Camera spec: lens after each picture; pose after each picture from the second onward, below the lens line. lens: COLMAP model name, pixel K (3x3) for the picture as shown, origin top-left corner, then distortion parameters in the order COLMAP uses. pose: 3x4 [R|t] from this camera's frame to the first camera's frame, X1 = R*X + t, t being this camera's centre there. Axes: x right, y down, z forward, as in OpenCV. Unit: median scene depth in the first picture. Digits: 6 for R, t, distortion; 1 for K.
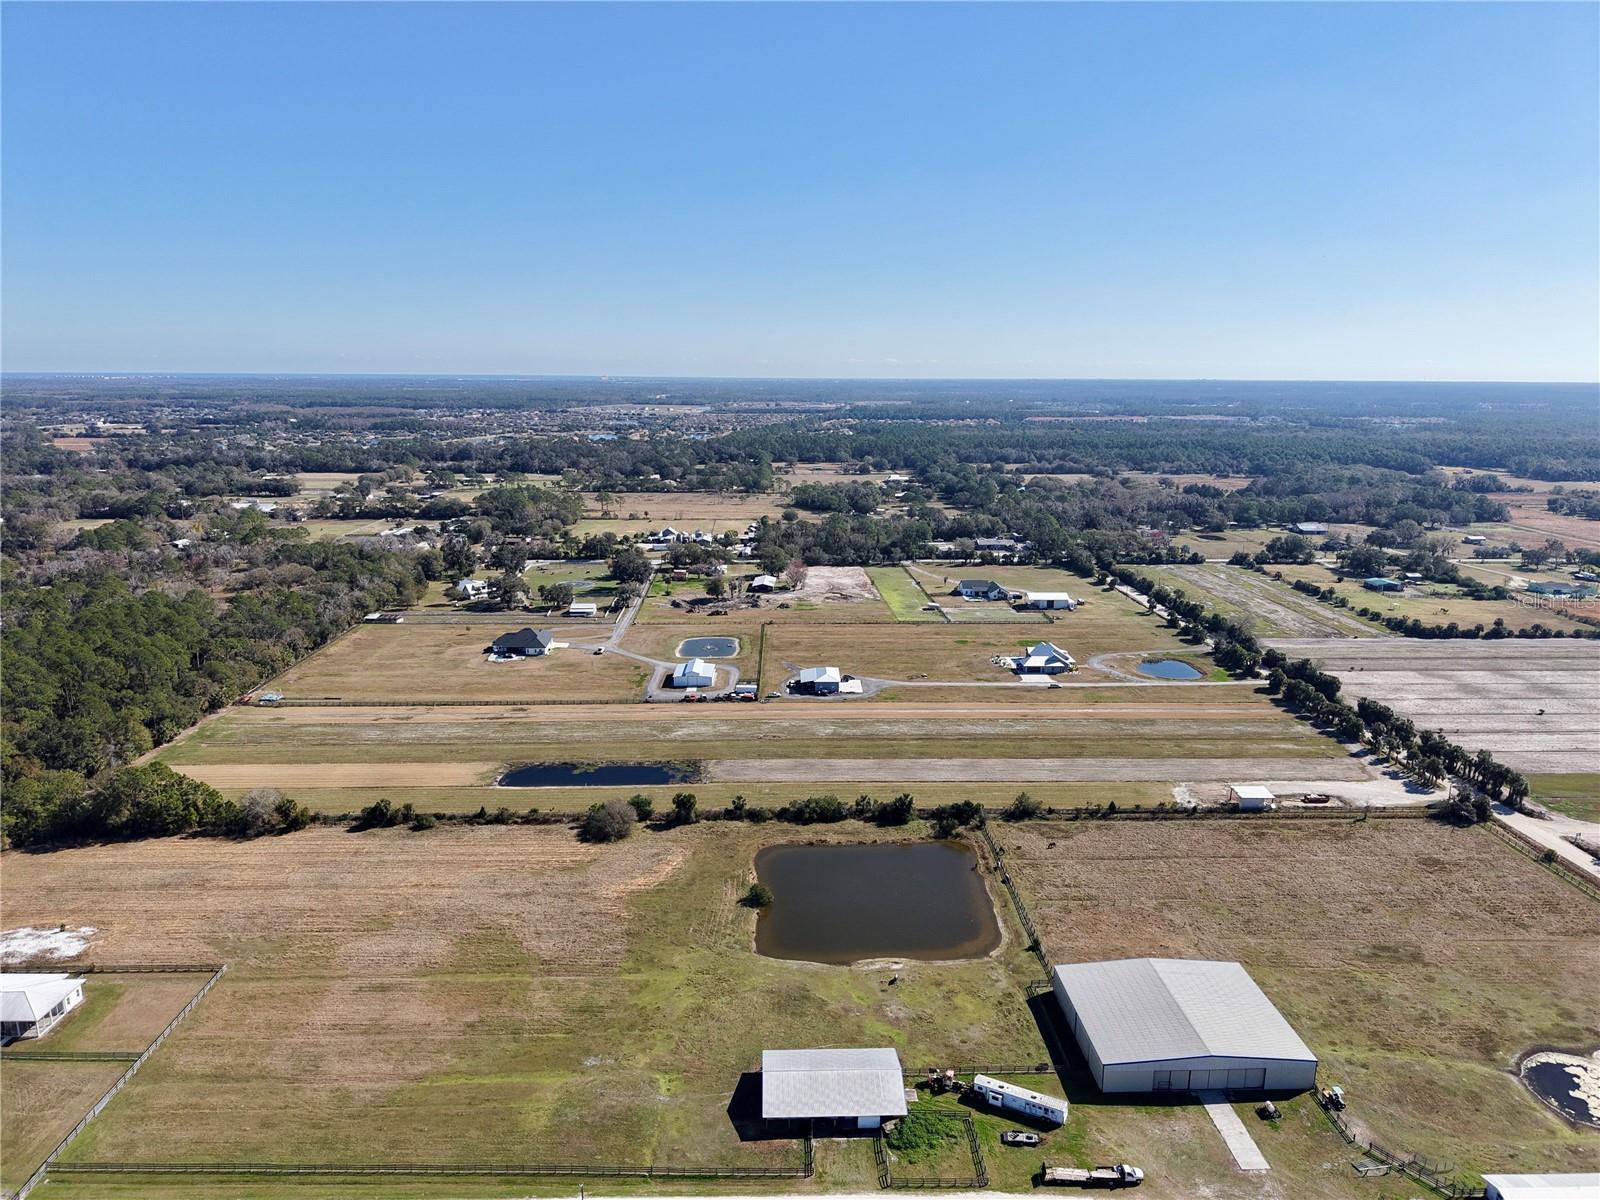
lens RADIAL K [[1066.6, 0, 800.0], [0, 1066.6, 600.0], [0, 0, 1]] dist [0.050676, -0.058736]
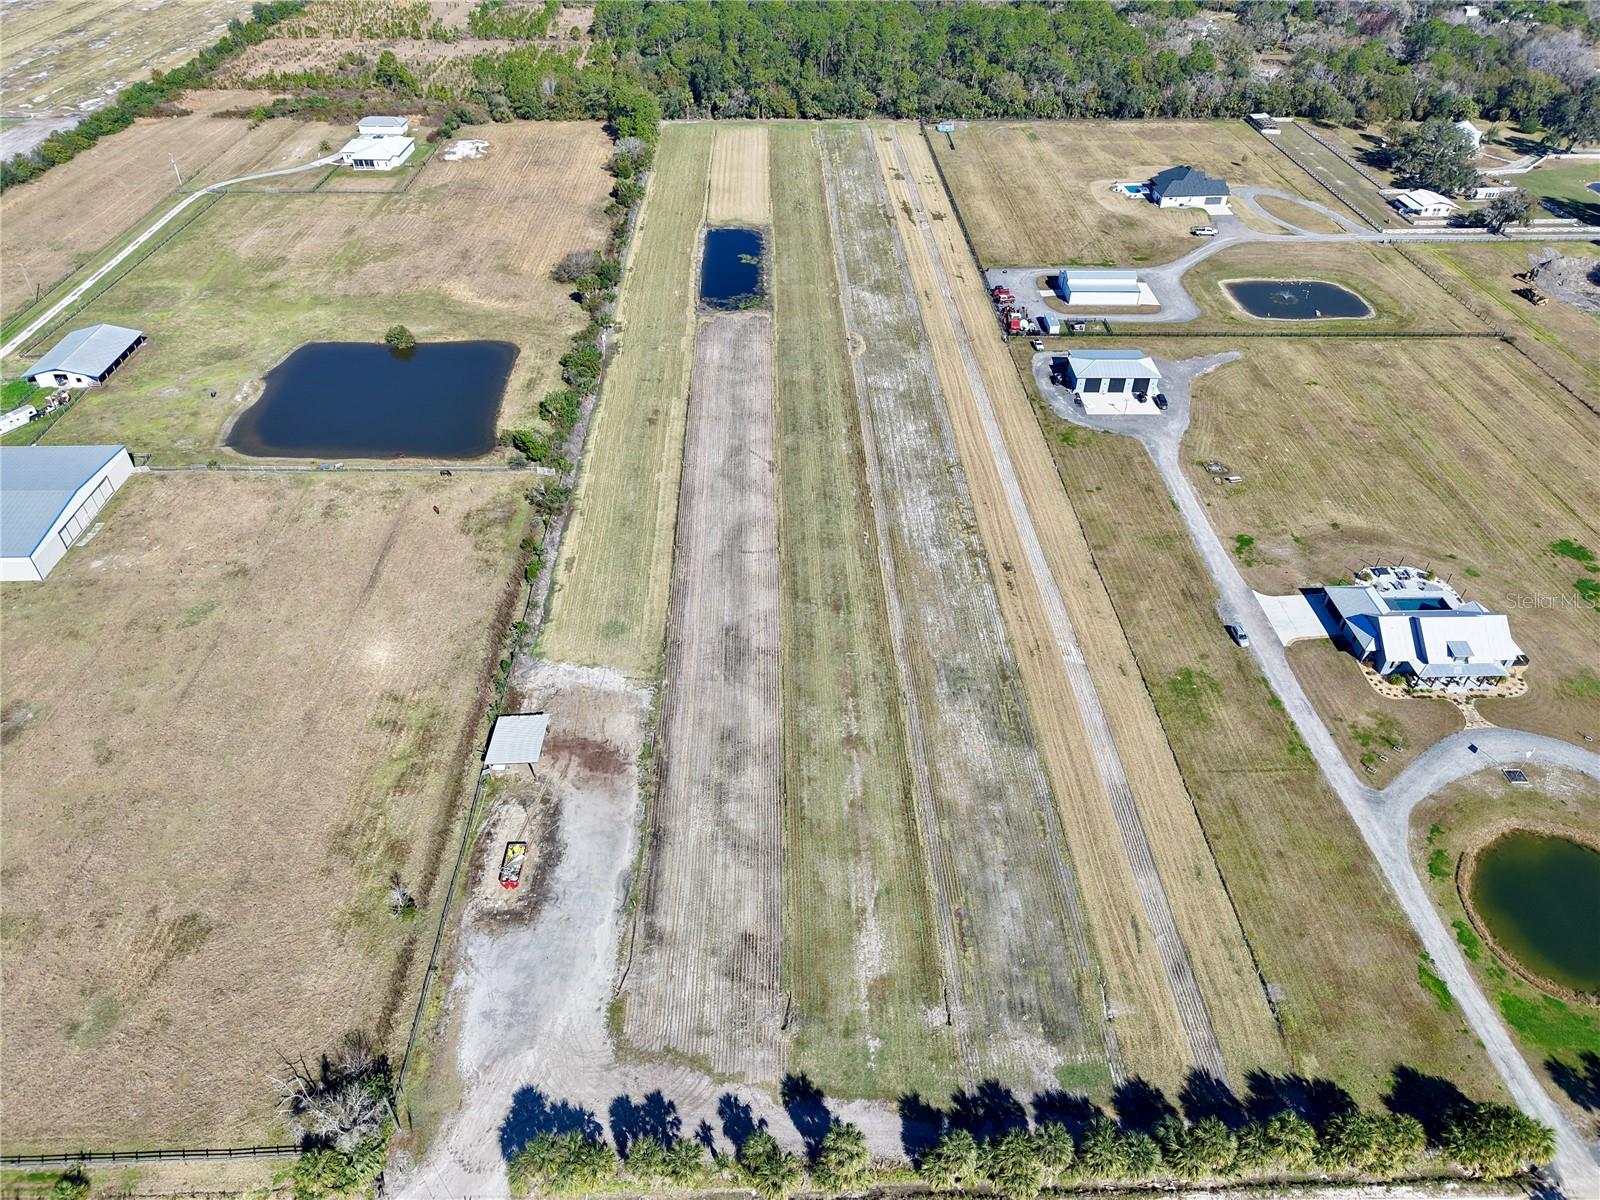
lens RADIAL K [[1069.4, 0, 800.0], [0, 1069.4, 600.0], [0, 0, 1]] dist [0.034960, -0.032047]
pose [[-0.001297, 0.625457, -0.780258, 0.696542], [-0.219175, 0.761109, 0.610471, -0.192188], [0.975685, 0.171805, 0.136098, 0.937103]]
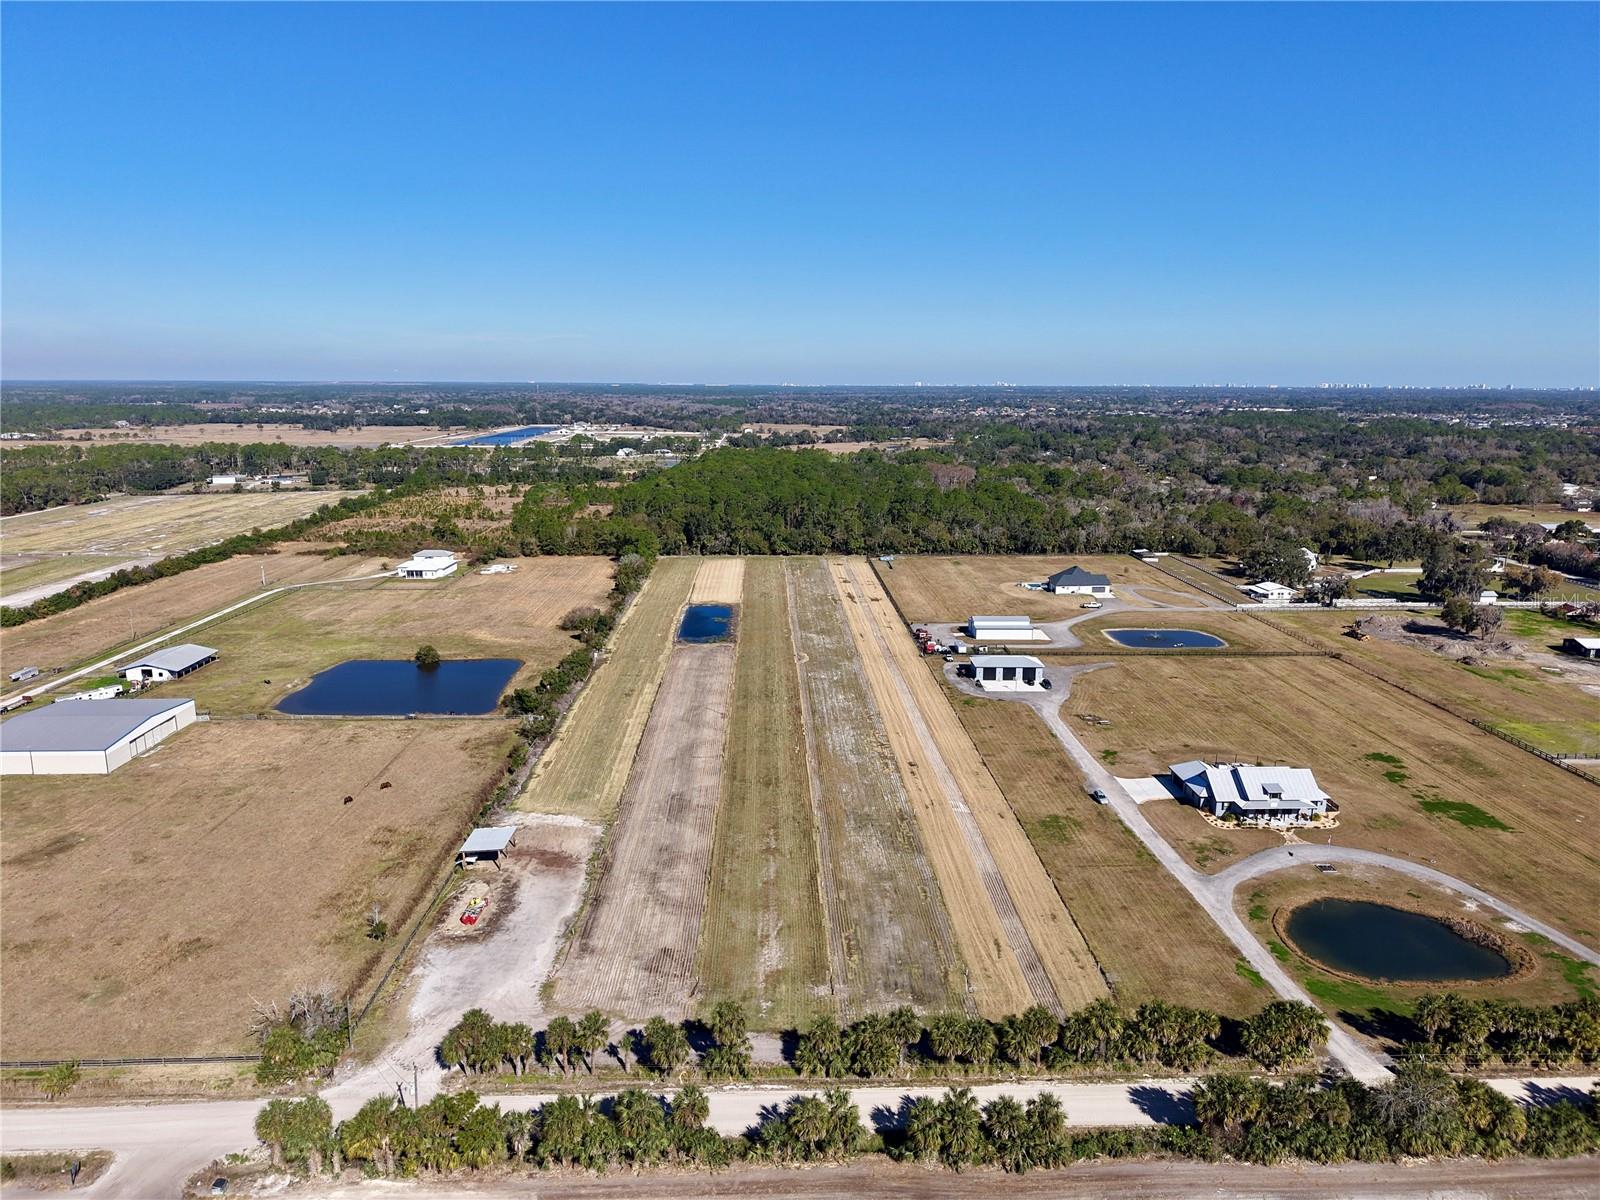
lens RADIAL K [[1066.6, 0, 800.0], [0, 1066.6, 600.0], [0, 0, 1]] dist [0.050676, -0.058736]
pose [[0.001252, 0.196549, -0.980493, 0.892900], [-0.214357, 0.957756, 0.191717, -0.097843], [0.976755, 0.209935, 0.043330, 0.998385]]
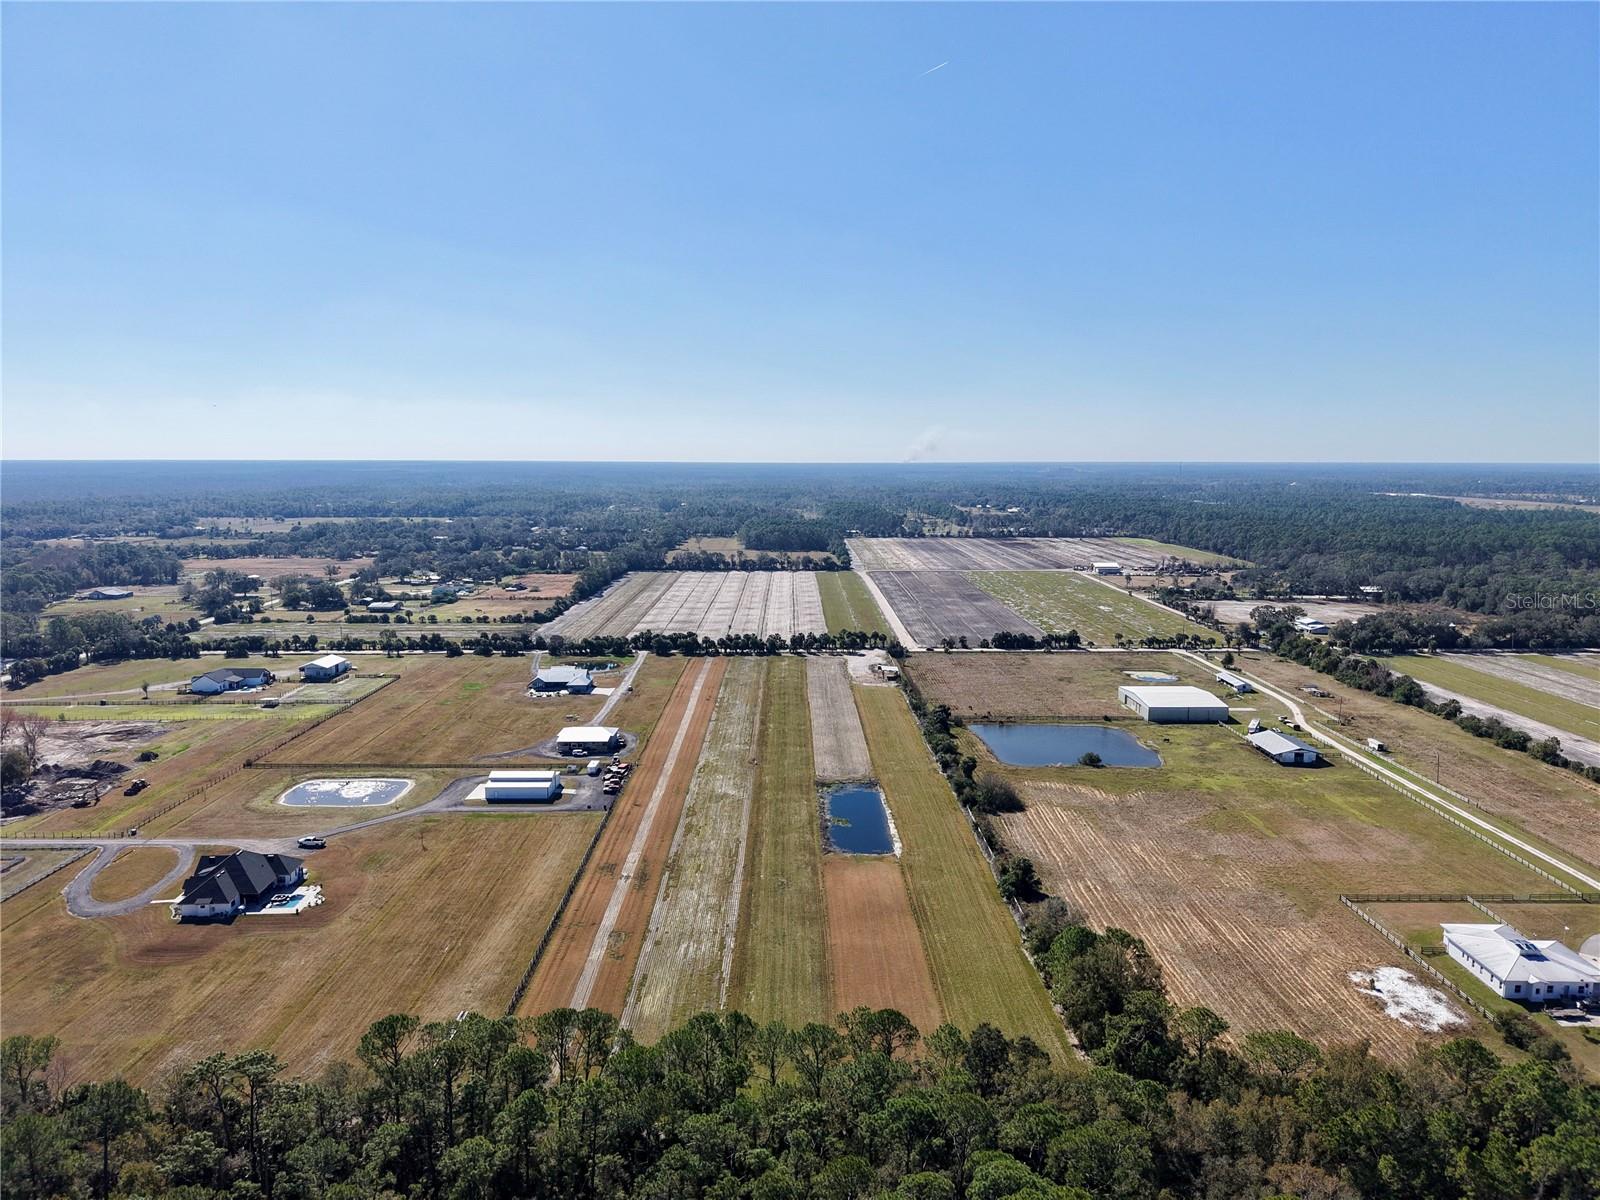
lens RADIAL K [[1066.6, 0, 800.0], [0, 1066.6, 600.0], [0, 0, 1]] dist [0.050676, -0.058736]
pose [[0.022835, -0.140446, 0.989825, -1.039062], [0.211086, 0.968440, 0.132542, -0.146827], [-0.977201, 0.205911, 0.051760, 0.917760]]
